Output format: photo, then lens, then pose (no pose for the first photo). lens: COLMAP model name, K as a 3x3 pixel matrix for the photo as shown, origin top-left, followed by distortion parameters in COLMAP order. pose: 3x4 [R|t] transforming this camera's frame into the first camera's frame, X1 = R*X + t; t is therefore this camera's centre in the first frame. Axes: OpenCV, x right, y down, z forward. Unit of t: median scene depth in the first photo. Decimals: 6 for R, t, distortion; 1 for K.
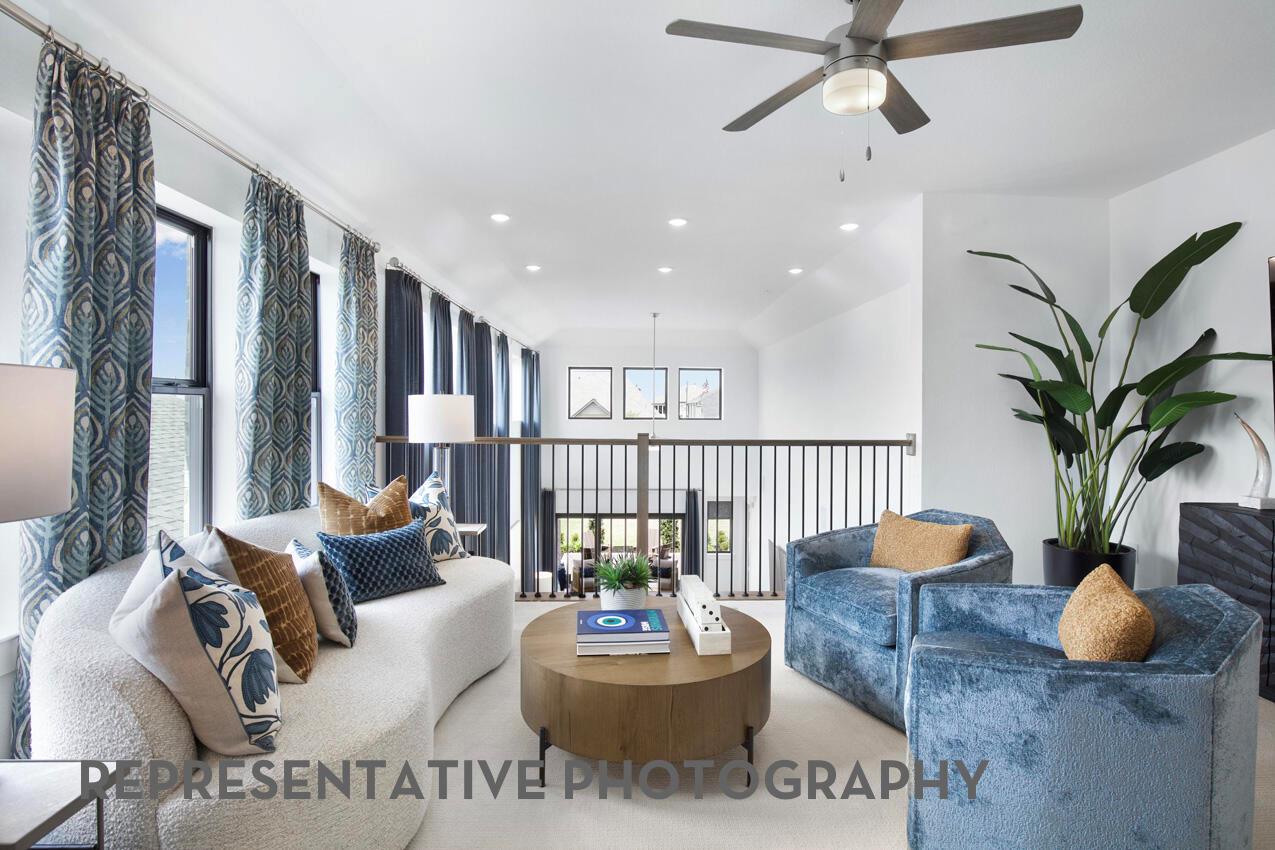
lens RADIAL K [[641.4, 0, 639.1], [0, 641.4, 403.0], [0, 0, 1]] dist [-0.029174, 0.001894]
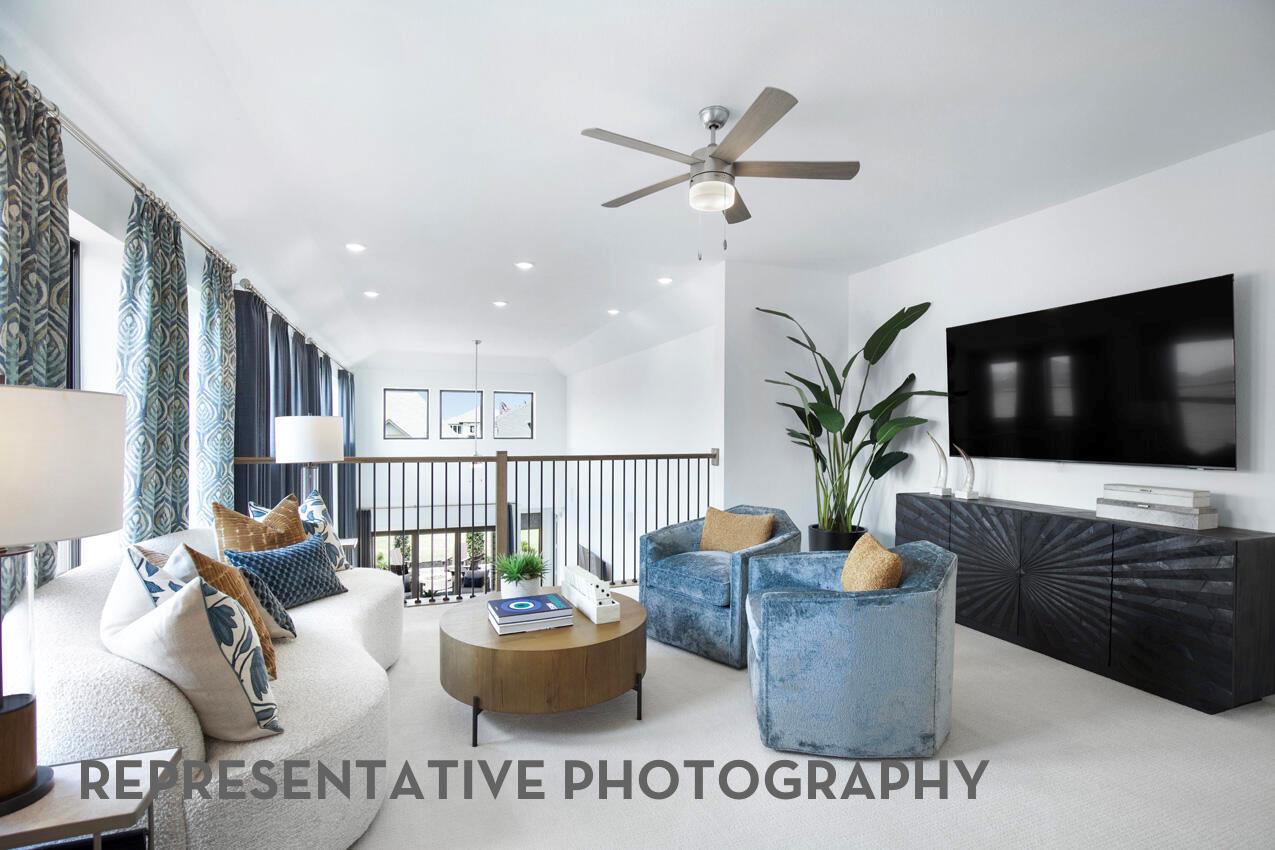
lens RADIAL K [[590.0, 0, 637.5], [0, 590.0, 425.0], [0, 0, 1]] dist [-0.027171, 0.001109]
pose [[0.946480, -0.000172, 0.322761, -0.159604], [-0.000689, 0.999997, 0.002553, -0.002962], [-0.322760, -0.002639, 0.946477, -0.101767]]
